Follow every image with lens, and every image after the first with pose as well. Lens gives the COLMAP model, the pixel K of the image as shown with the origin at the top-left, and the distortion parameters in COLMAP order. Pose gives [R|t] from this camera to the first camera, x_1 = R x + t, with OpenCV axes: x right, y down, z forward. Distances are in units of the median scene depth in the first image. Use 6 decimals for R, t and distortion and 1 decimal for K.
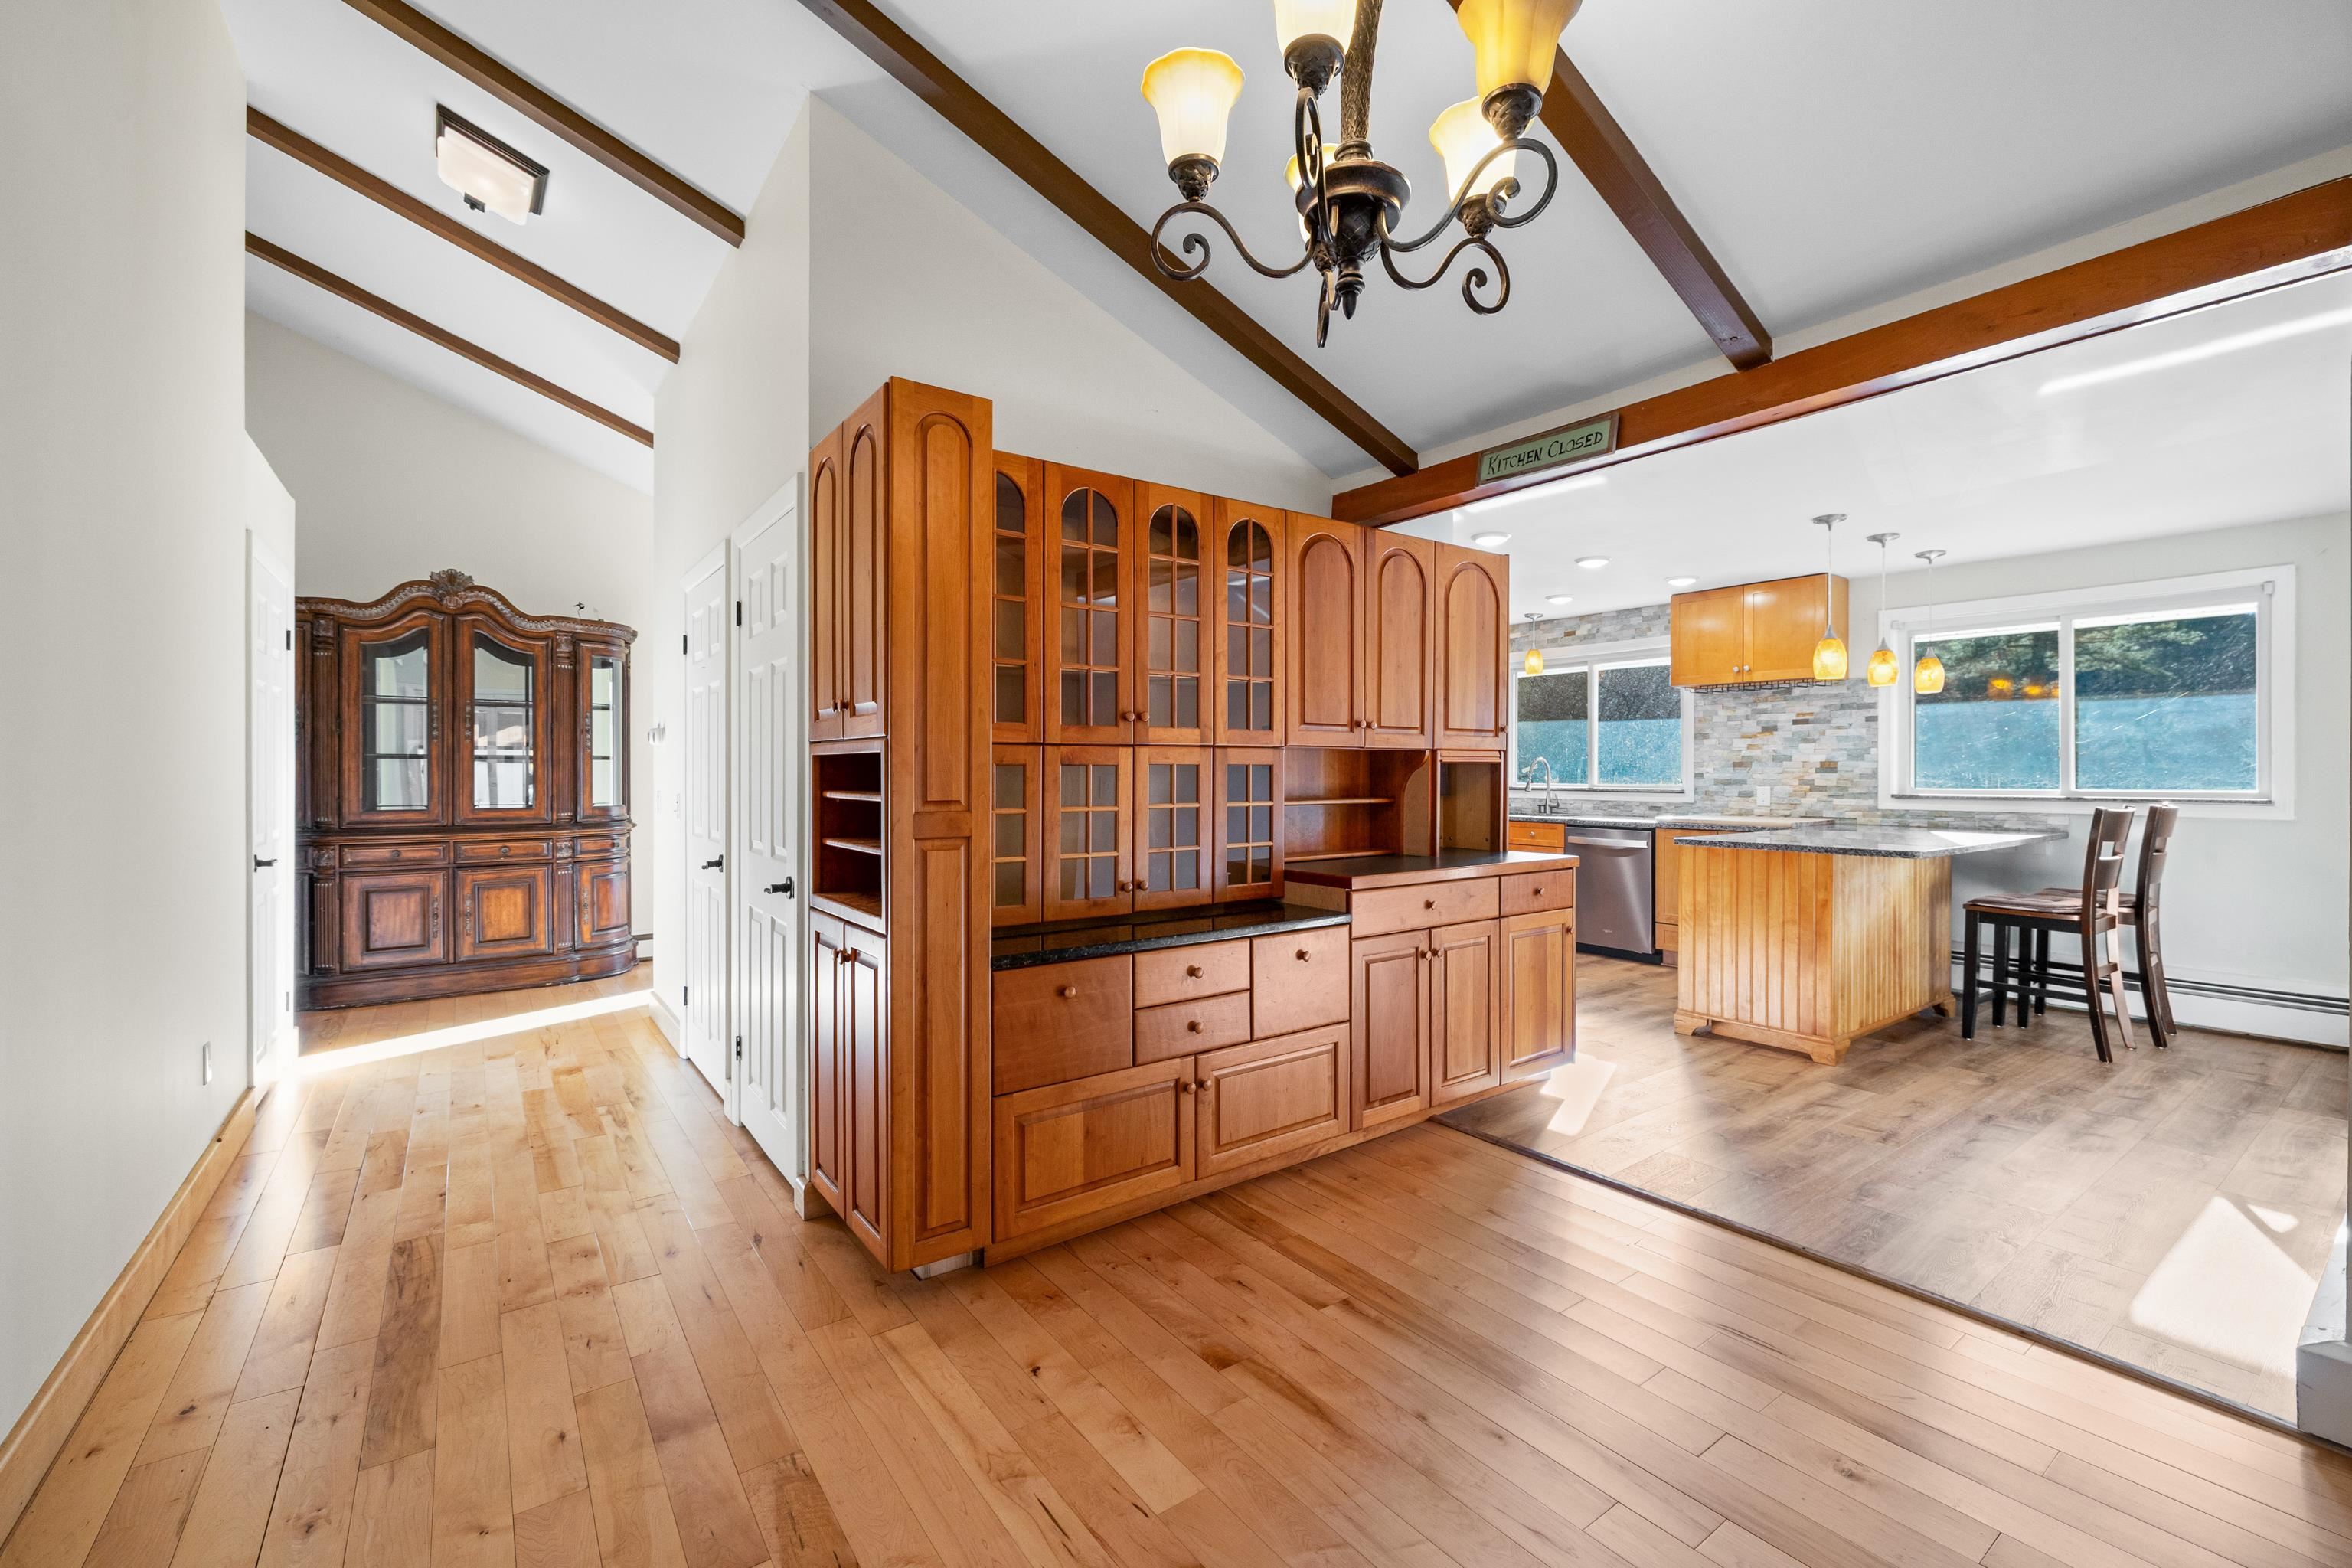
lens RADIAL K [[993.6, 0, 1176.8], [0, 993.6, 772.4], [0, 0, 1]] dist [0.002429, -0.000095]
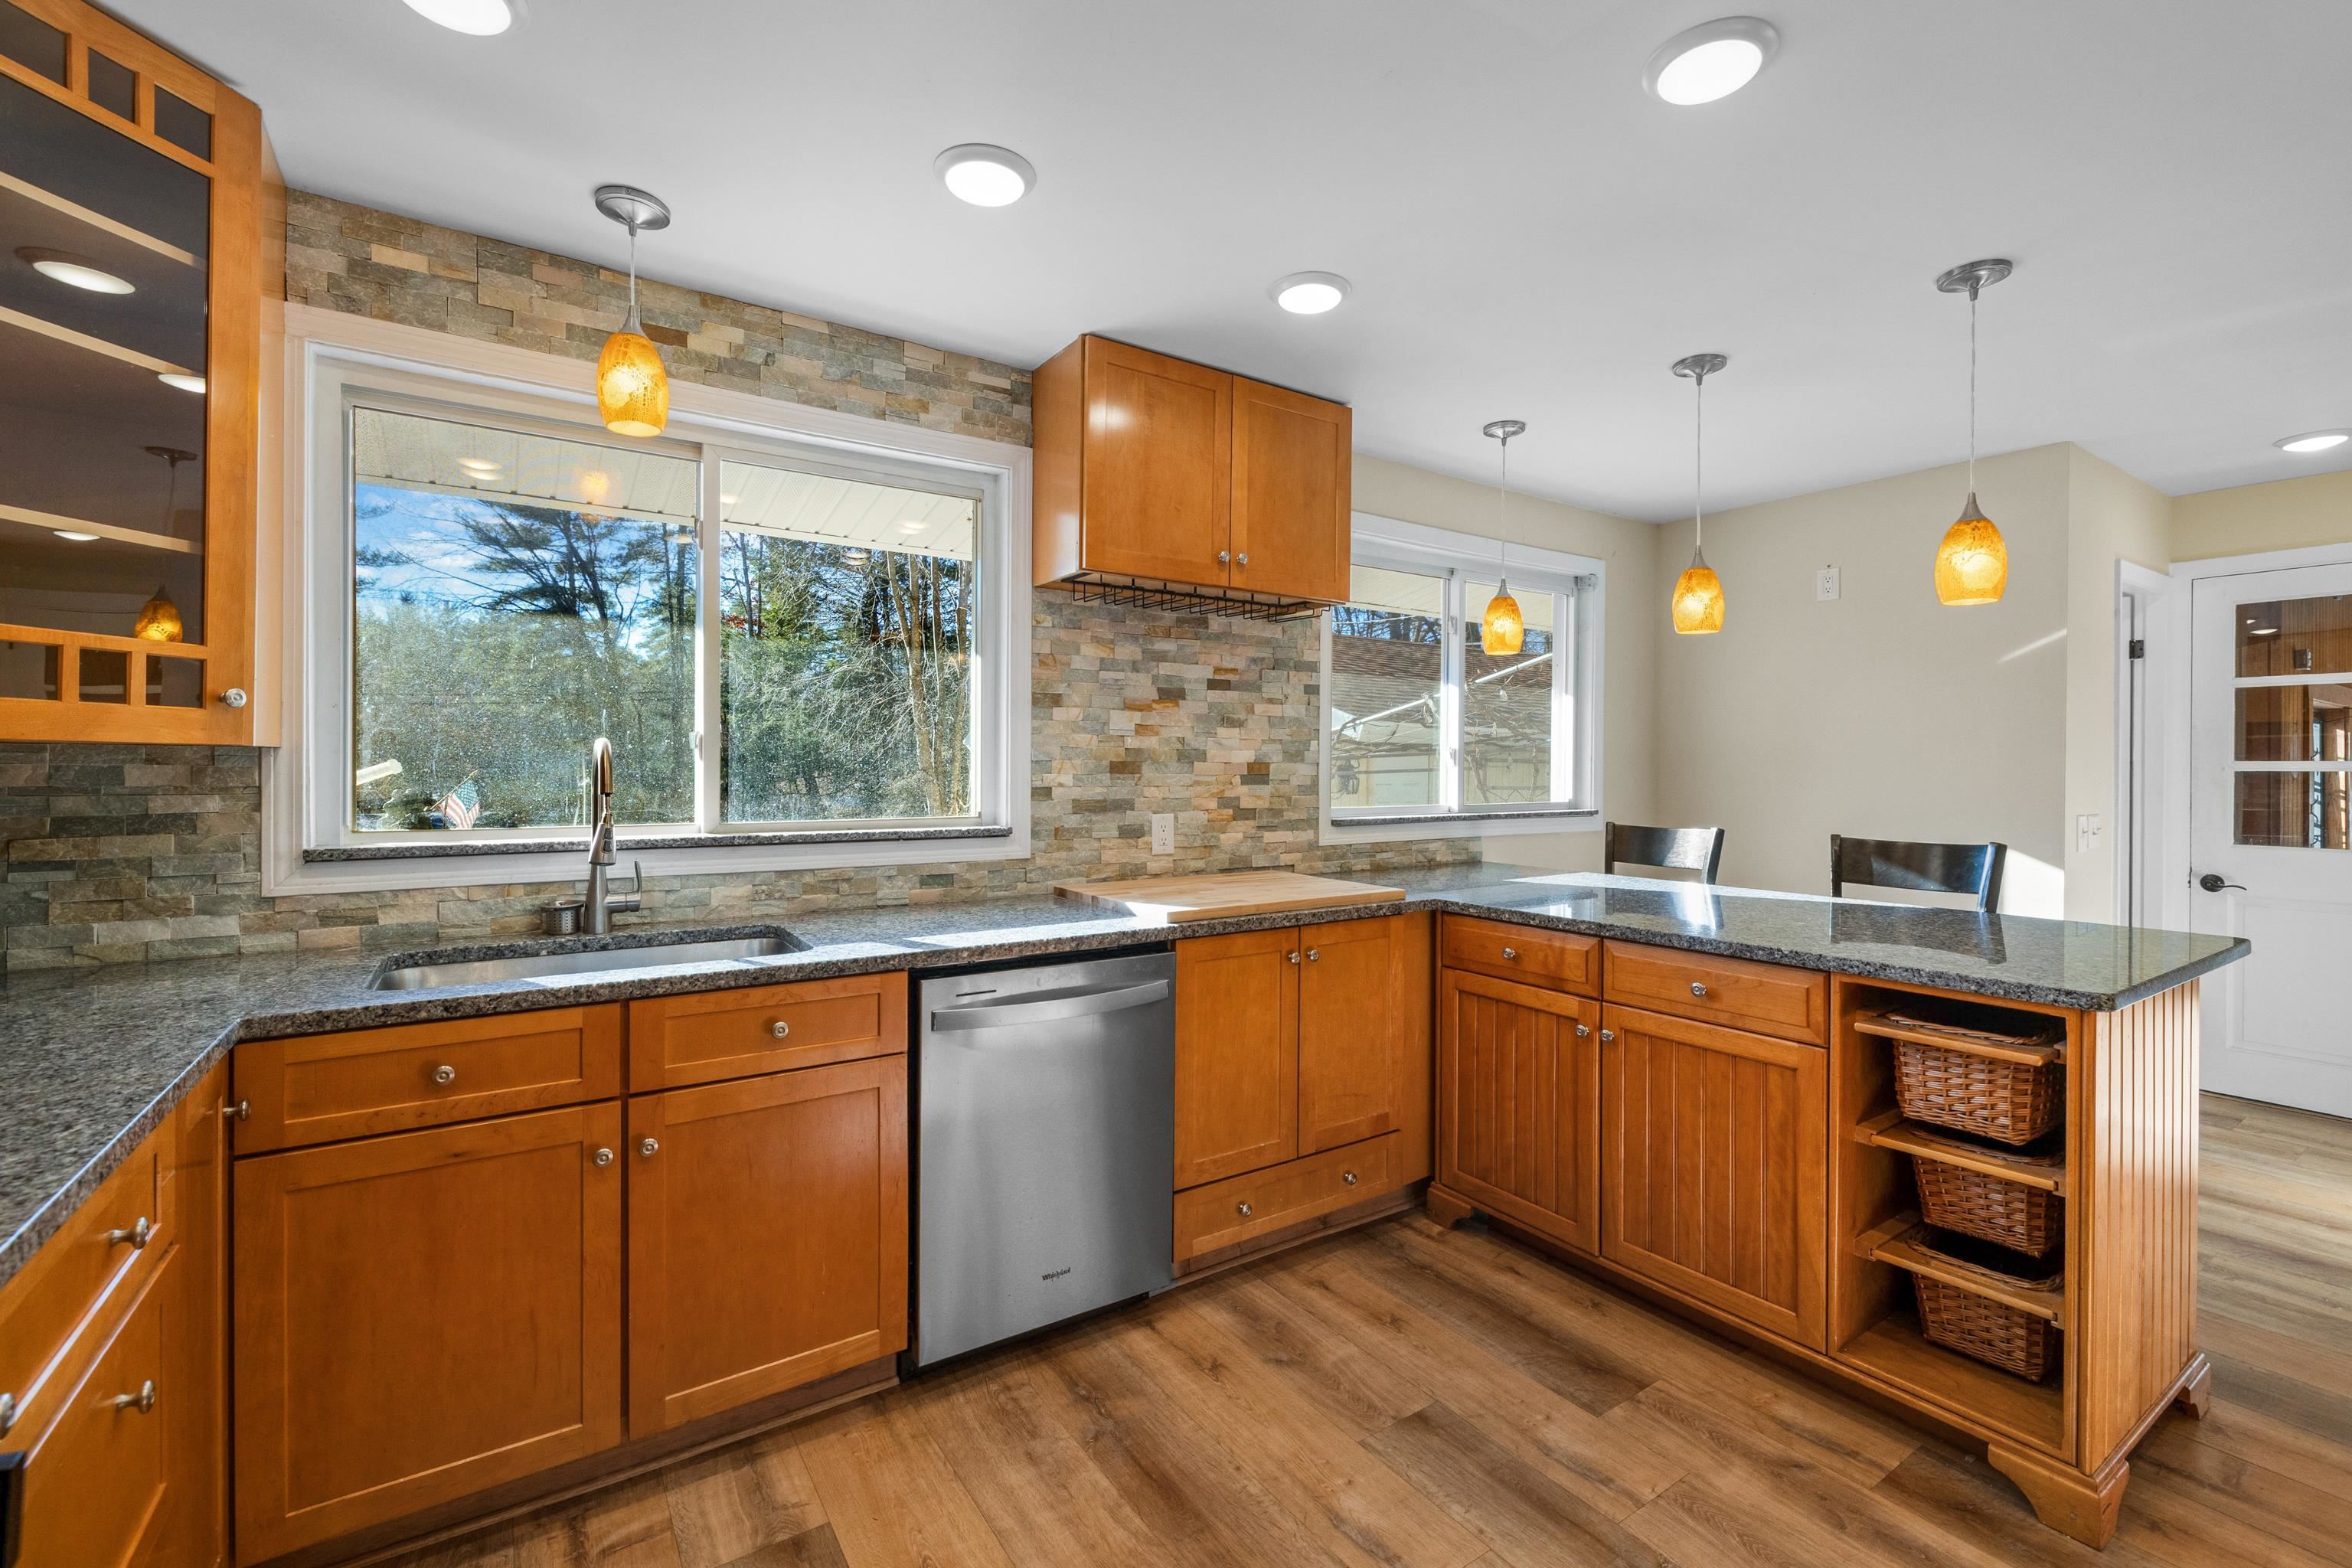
lens RADIAL K [[993.6, 0, 1171.5], [0, 993.6, 775.7], [0, 0, 1]] dist [0.002429, -0.000095]
pose [[0.039939, -0.002231, 0.999200, 0.114054], [0.001799, 0.999996, 0.002160, -0.005176], [-0.999201, 0.001712, 0.039942, 0.989412]]
